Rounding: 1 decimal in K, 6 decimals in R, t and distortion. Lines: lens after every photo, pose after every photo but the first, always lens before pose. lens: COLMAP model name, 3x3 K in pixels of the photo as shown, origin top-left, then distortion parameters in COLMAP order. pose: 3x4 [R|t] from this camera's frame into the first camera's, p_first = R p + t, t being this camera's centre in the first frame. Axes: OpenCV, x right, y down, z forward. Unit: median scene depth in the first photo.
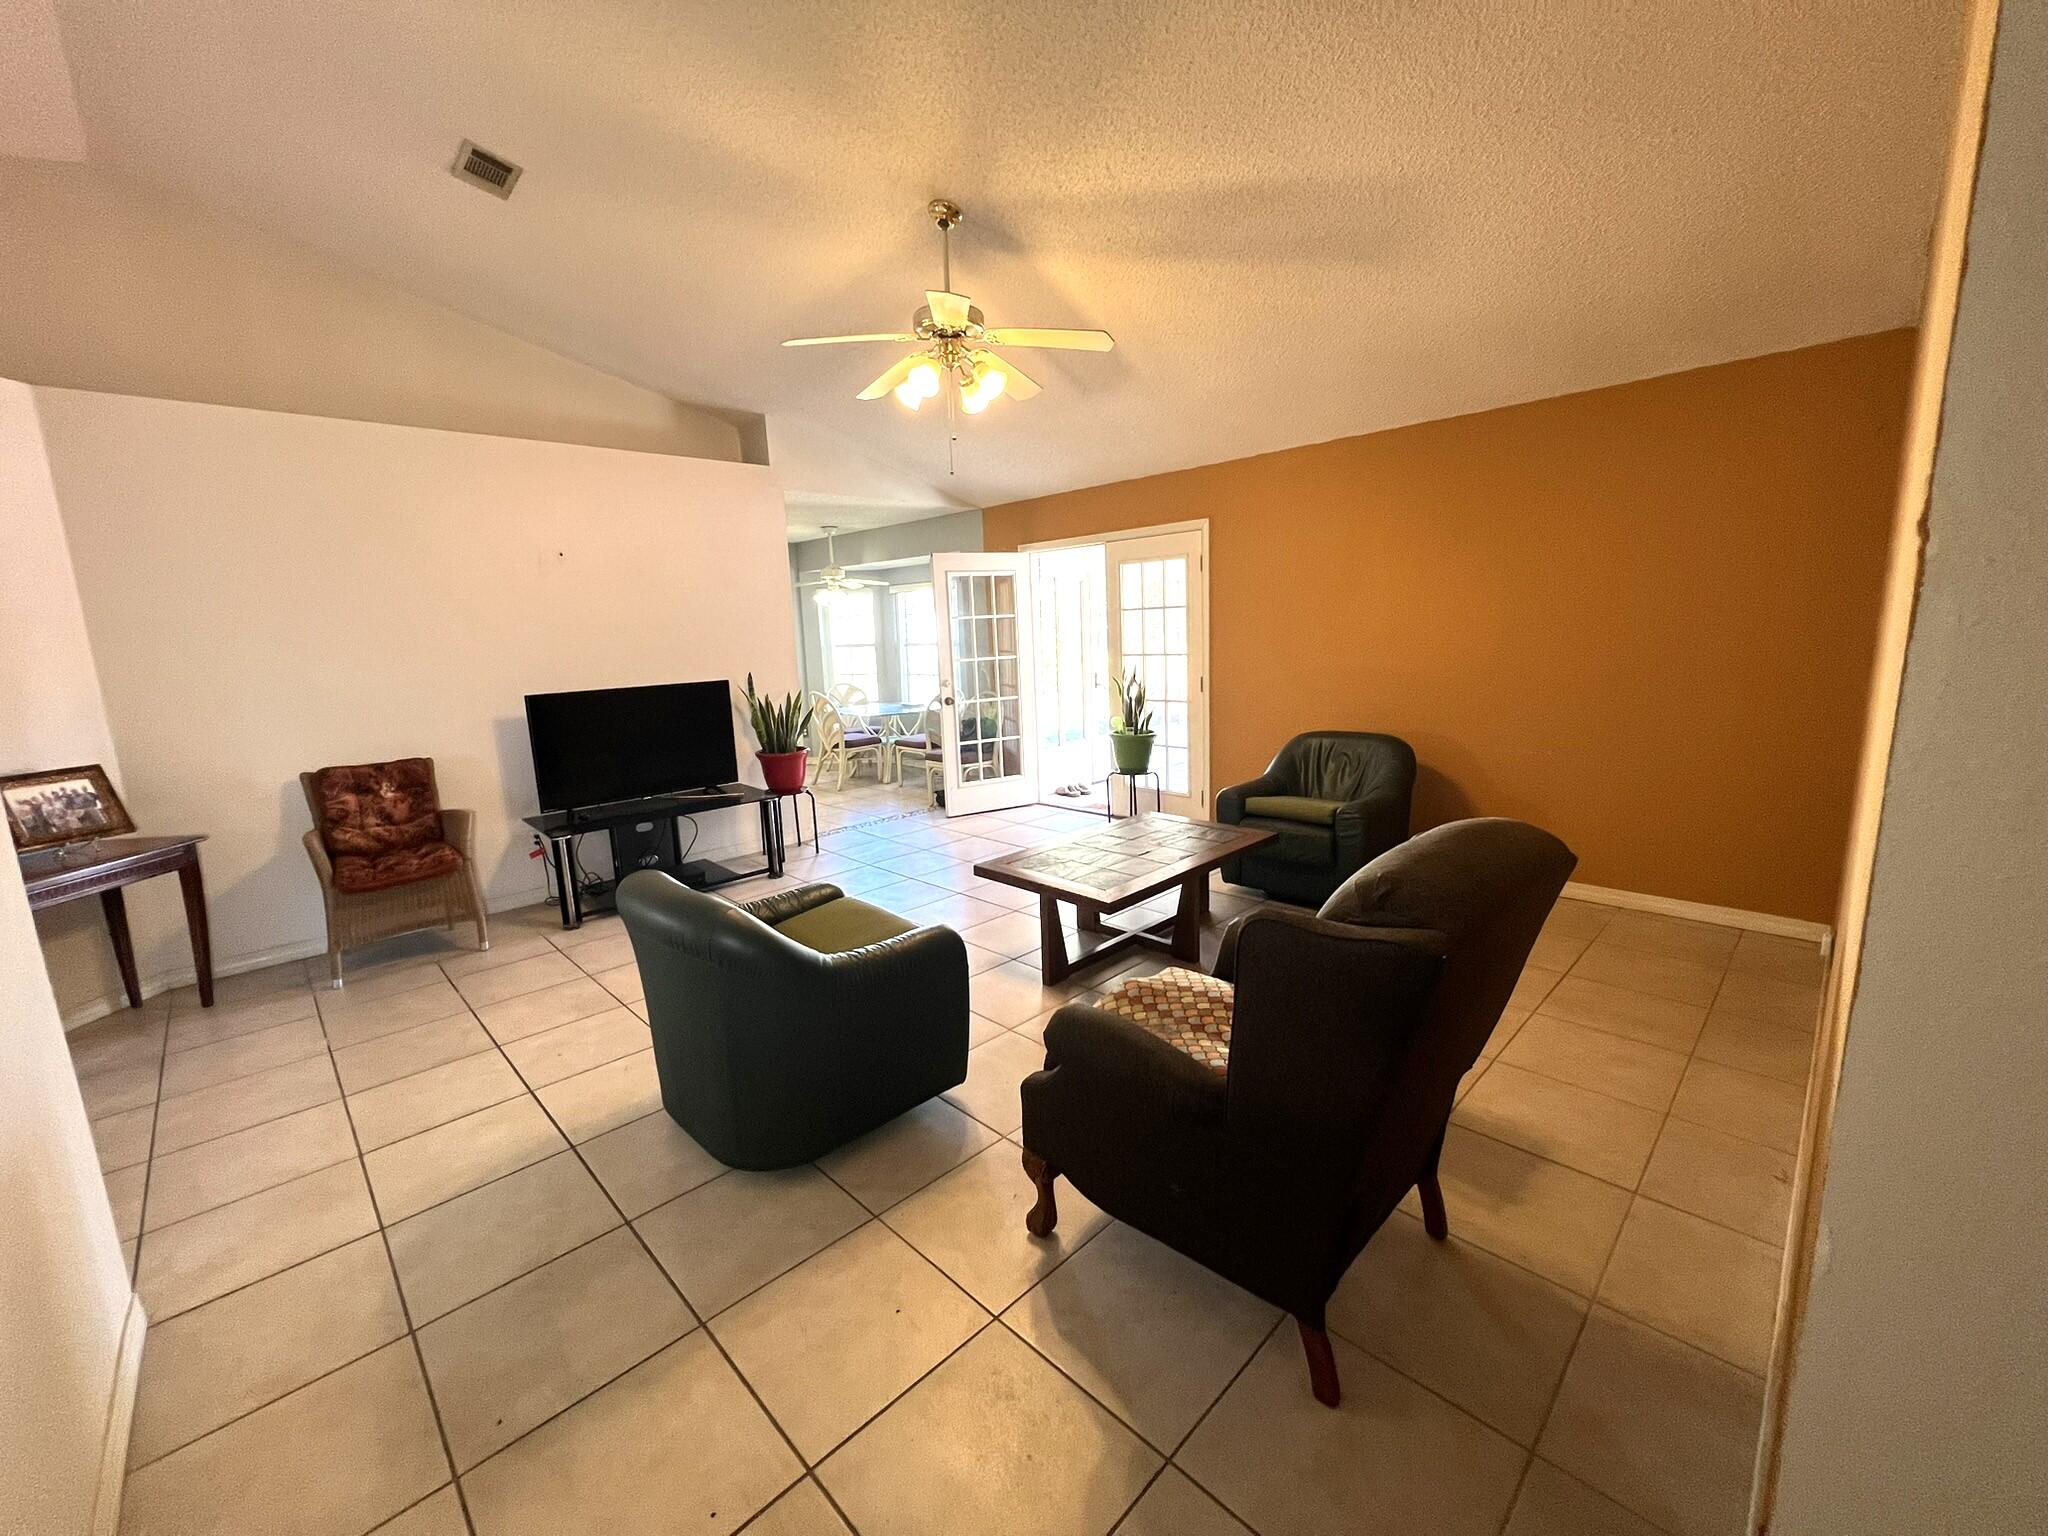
lens RADIAL K [[814.4, 0, 1024.0], [0, 814.4, 768.0], [0, 0, 1]] dist [0.000075, -0.000263]
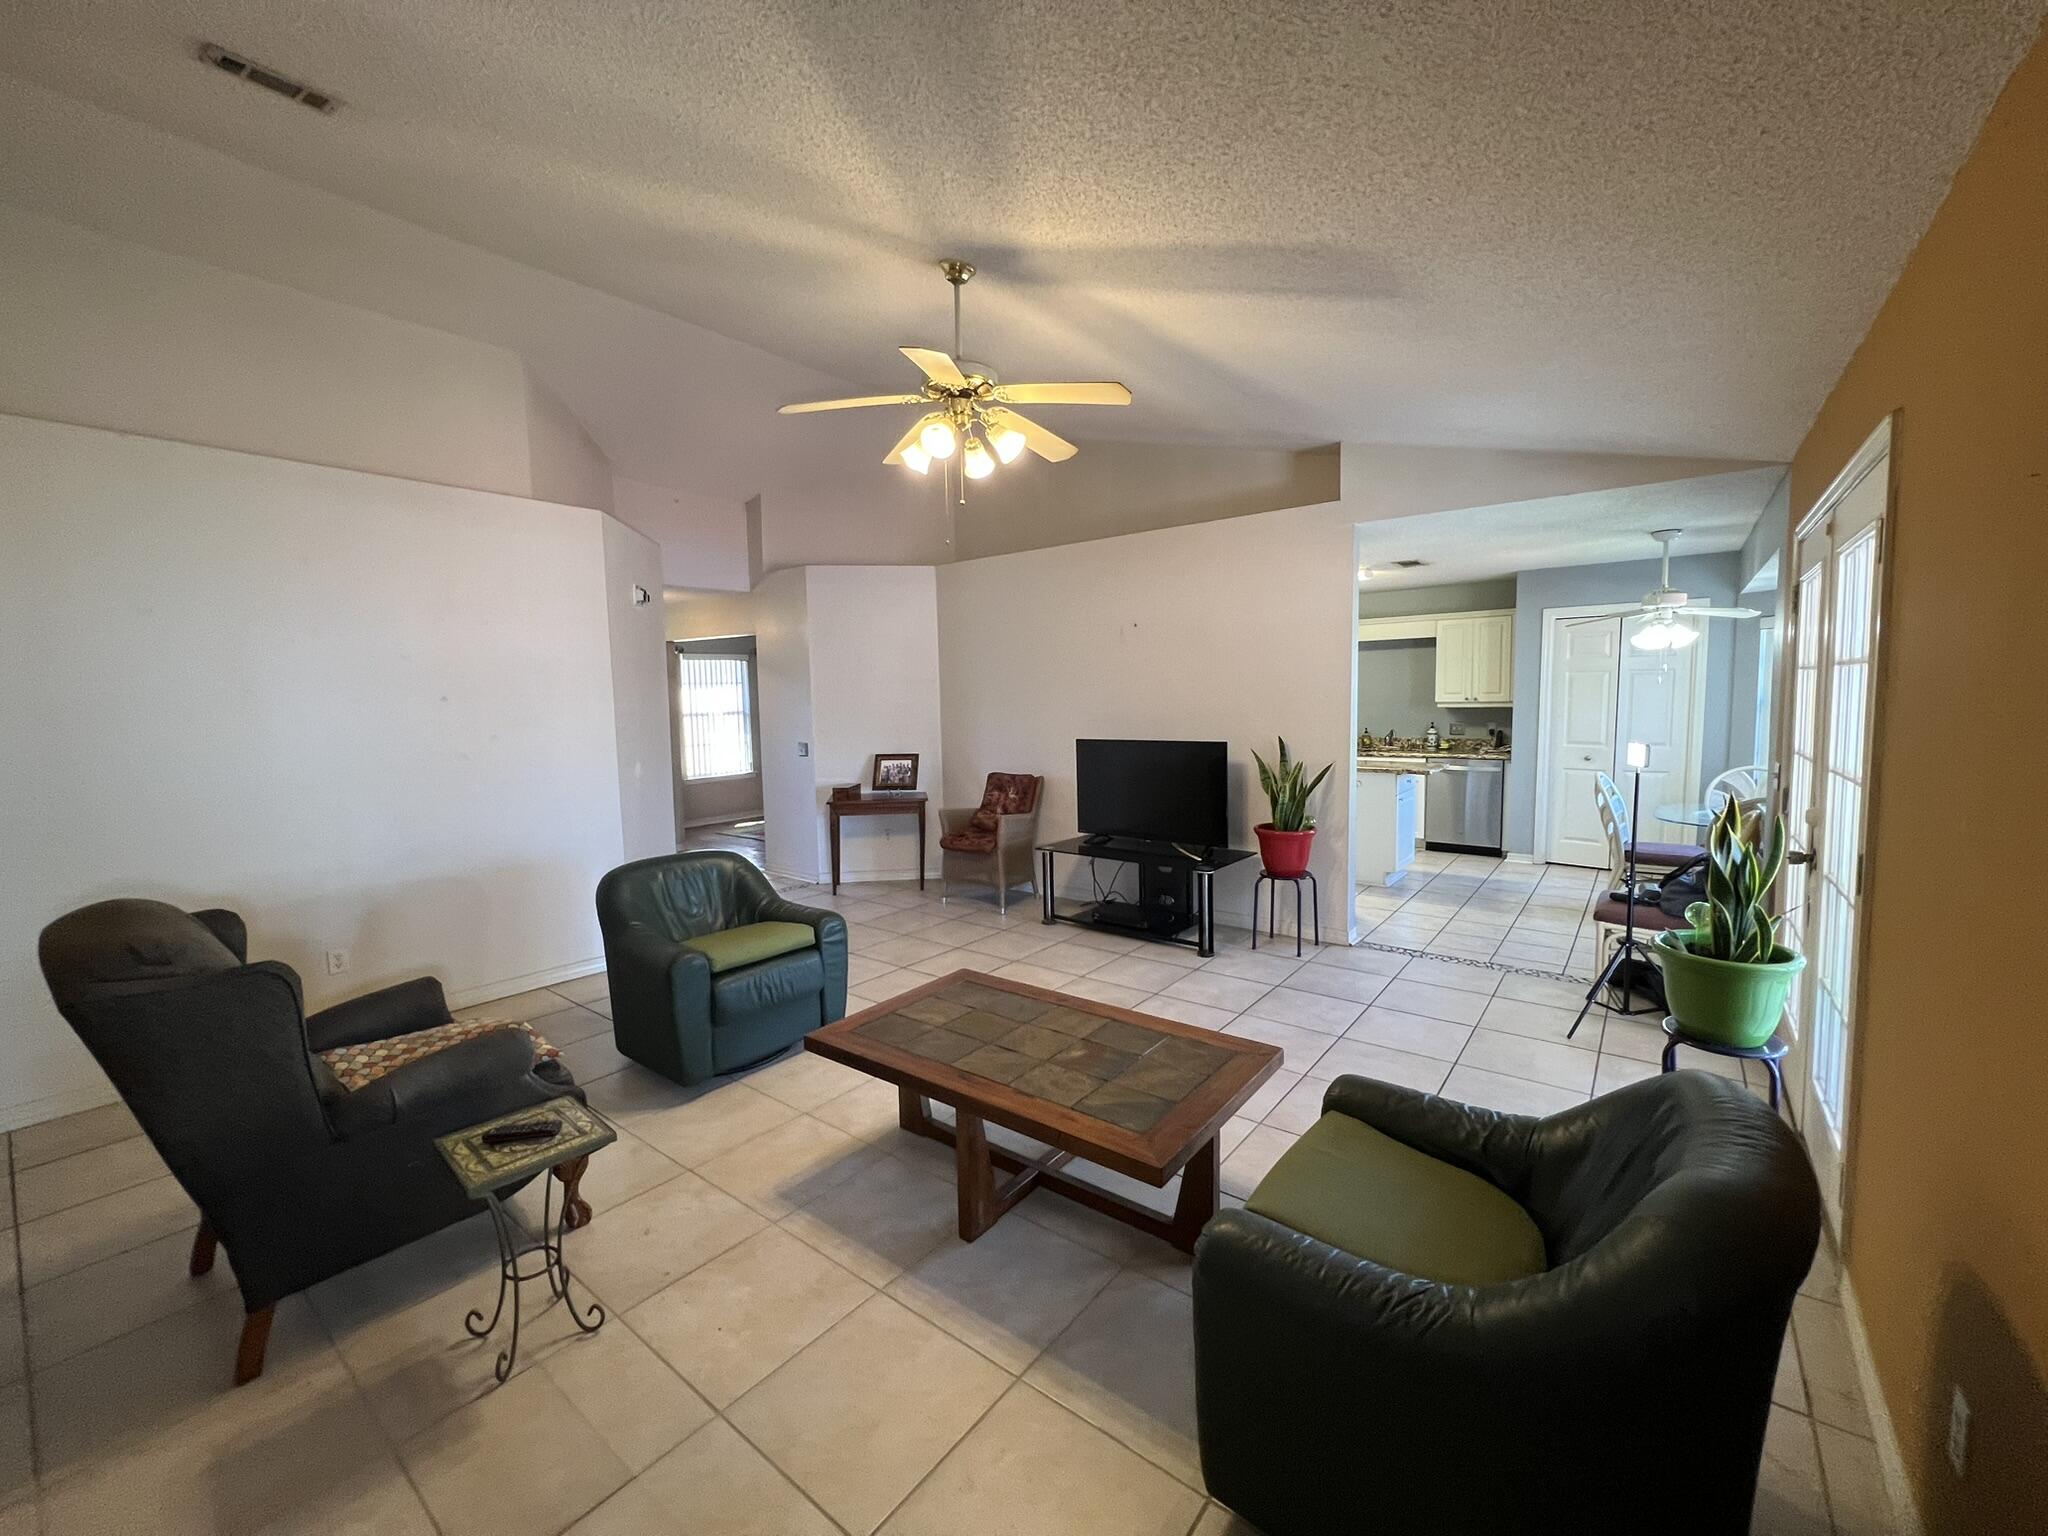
lens RADIAL K [[814.4, 0, 1024.0], [0, 814.4, 768.0], [0, 0, 1]] dist [0.000075, -0.000263]
pose [[0.129145, 0.111652, -0.985320, 0.577355], [-0.162112, 0.982650, 0.090102, -0.130042], [0.978285, 0.148096, 0.145004, 0.661102]]
